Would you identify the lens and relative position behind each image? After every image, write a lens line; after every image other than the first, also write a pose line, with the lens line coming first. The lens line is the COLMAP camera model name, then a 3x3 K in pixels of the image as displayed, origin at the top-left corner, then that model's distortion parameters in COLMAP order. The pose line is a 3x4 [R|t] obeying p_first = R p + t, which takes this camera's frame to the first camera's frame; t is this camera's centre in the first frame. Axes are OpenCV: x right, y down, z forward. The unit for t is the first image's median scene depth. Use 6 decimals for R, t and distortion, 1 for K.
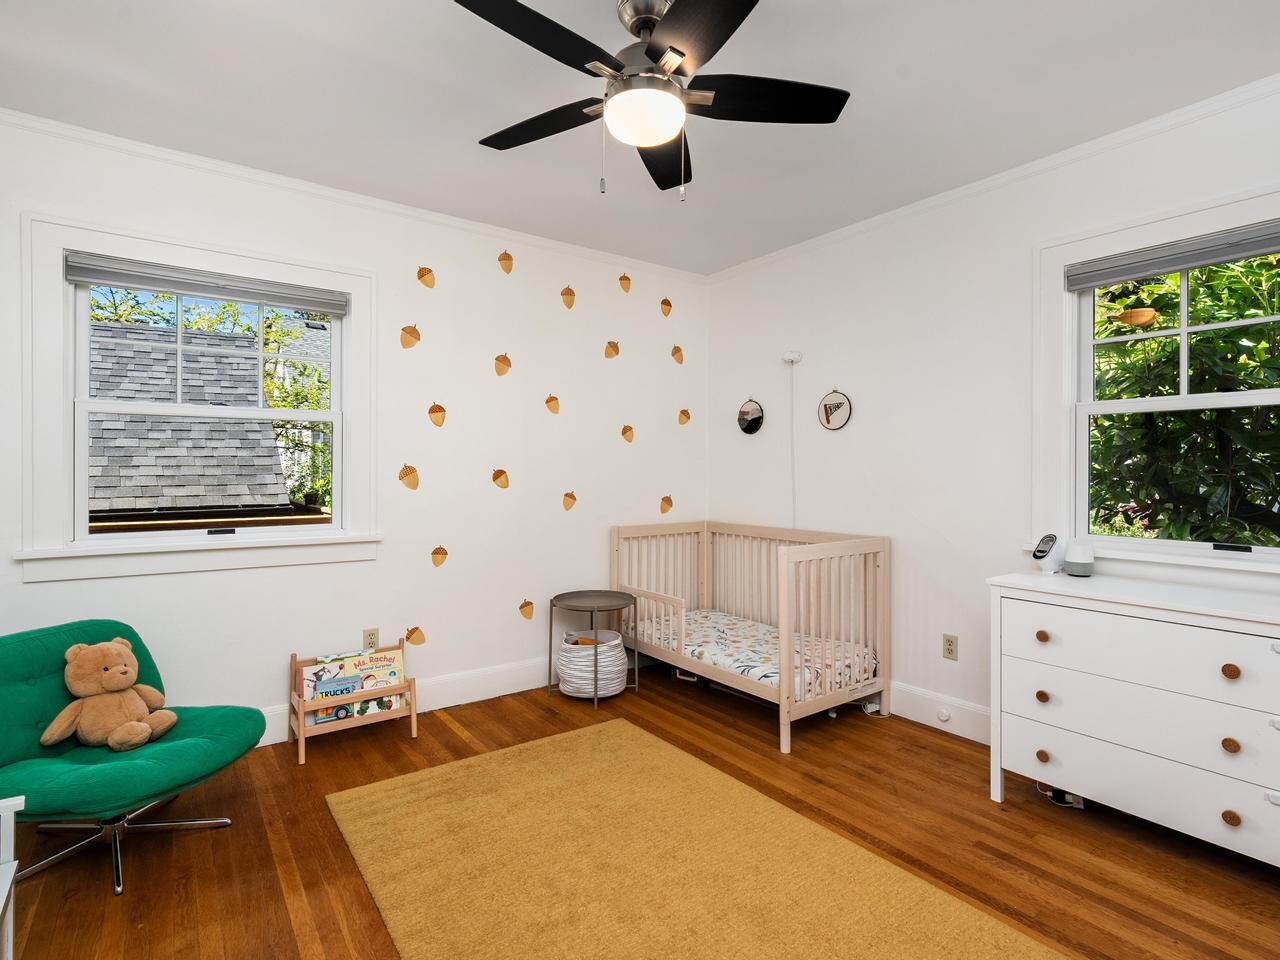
lens RADIAL K [[654.6, 0, 642.7], [0, 654.6, 487.2], [0, 0, 1]] dist [-0.000687, 0.001767]
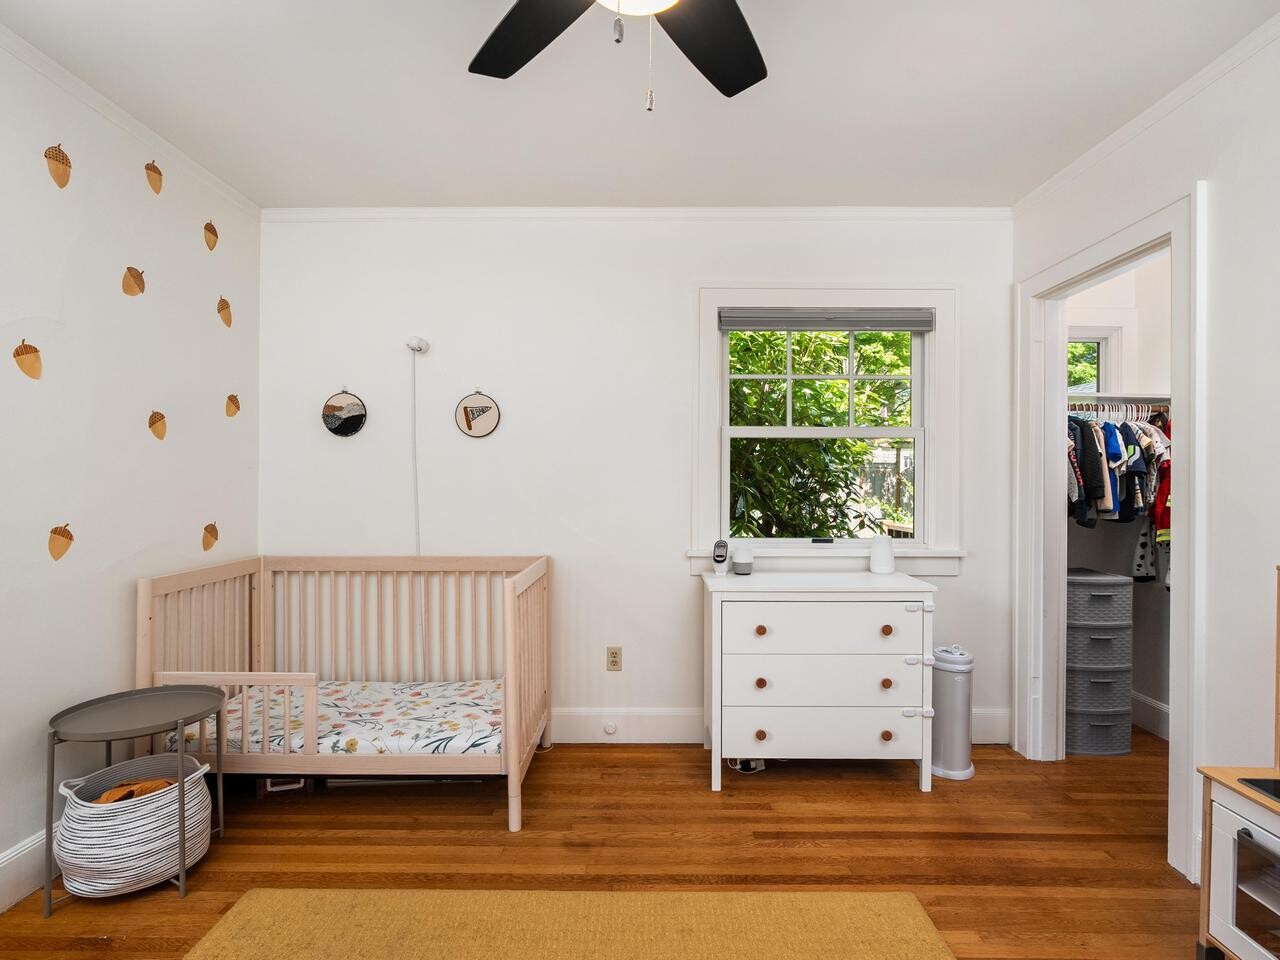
lens RADIAL K [[658.0, 0, 639.0], [0, 658.0, 497.4], [0, 0, 1]] dist [-0.008736, 0.001134]
pose [[0.600377, -0.019230, 0.799486, -0.304589], [0.020479, 0.999753, 0.008669, -0.012816], [-0.799455, 0.011168, 0.600623, 0.342572]]
